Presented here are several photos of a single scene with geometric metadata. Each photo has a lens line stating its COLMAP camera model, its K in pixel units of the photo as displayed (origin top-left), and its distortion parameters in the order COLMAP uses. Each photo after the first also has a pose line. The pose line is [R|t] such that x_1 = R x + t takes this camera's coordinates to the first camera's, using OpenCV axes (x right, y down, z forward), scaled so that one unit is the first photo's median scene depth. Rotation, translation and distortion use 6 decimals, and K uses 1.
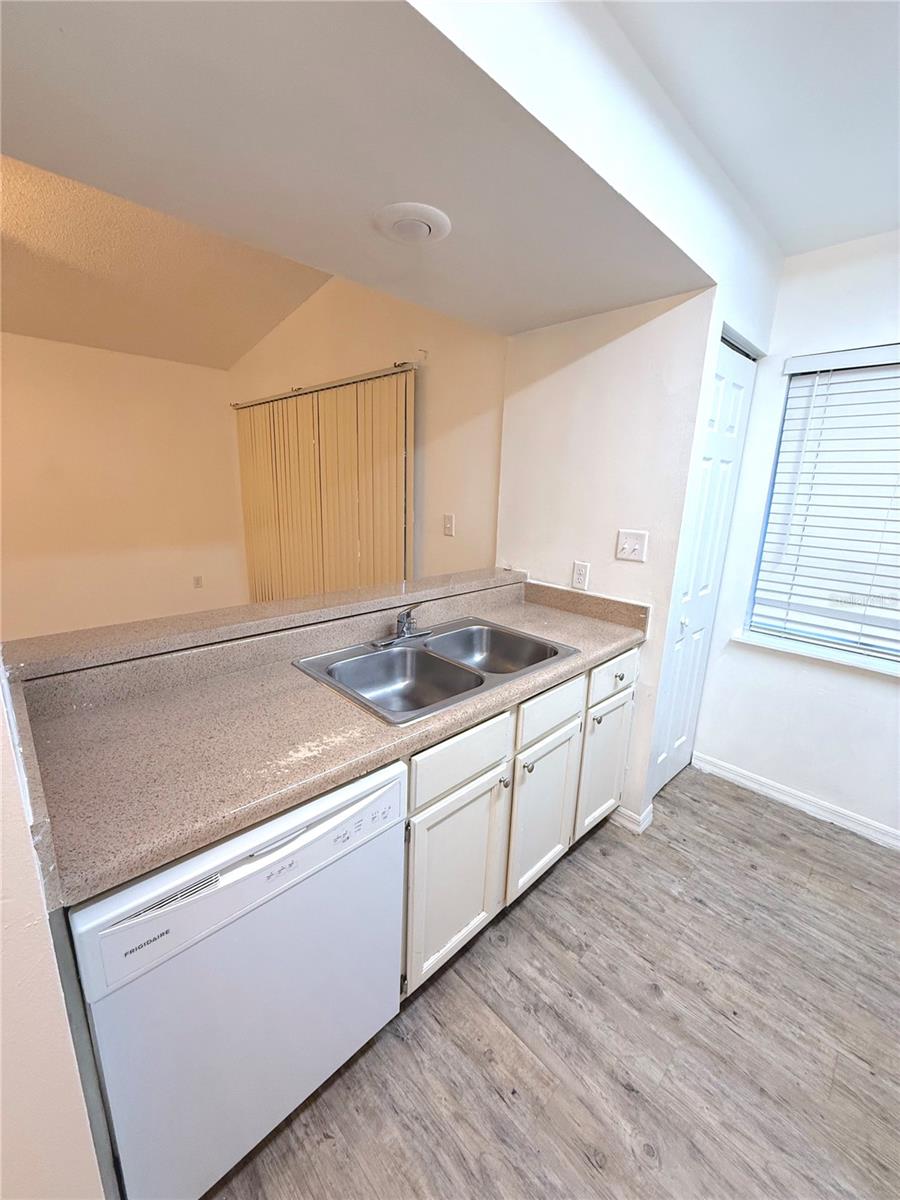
lens RADIAL K [[476.5, 0, 448.4], [0, 476.5, 594.7], [0, 0, 1]] dist [-0.000240, 0.000412]
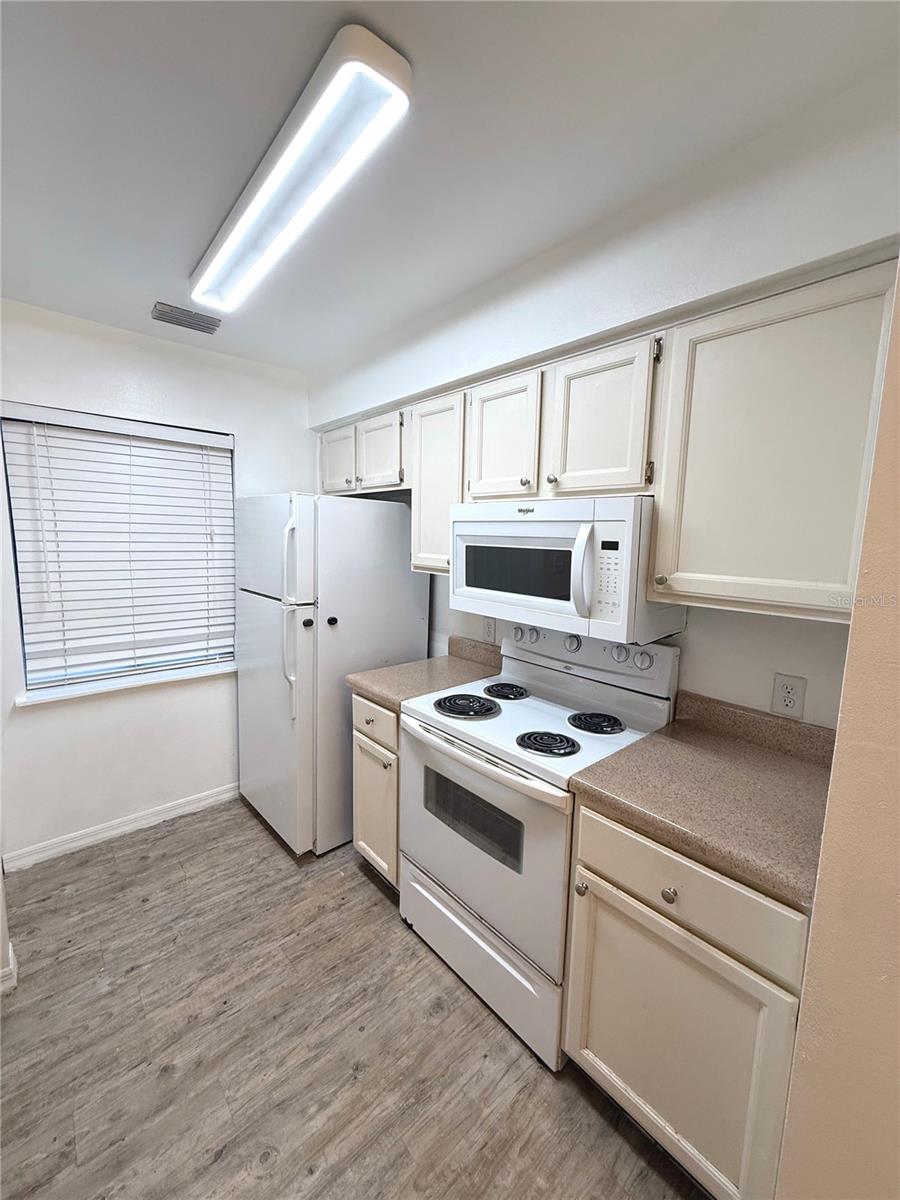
lens RADIAL K [[476.5, 0, 448.4], [0, 476.5, 594.7], [0, 0, 1]] dist [-0.000240, 0.000412]
pose [[0.050743, -0.149352, 0.987481, -0.249911], [0.210939, 0.968052, 0.135574, -0.071231], [-0.976181, 0.201419, 0.080625, 0.146212]]
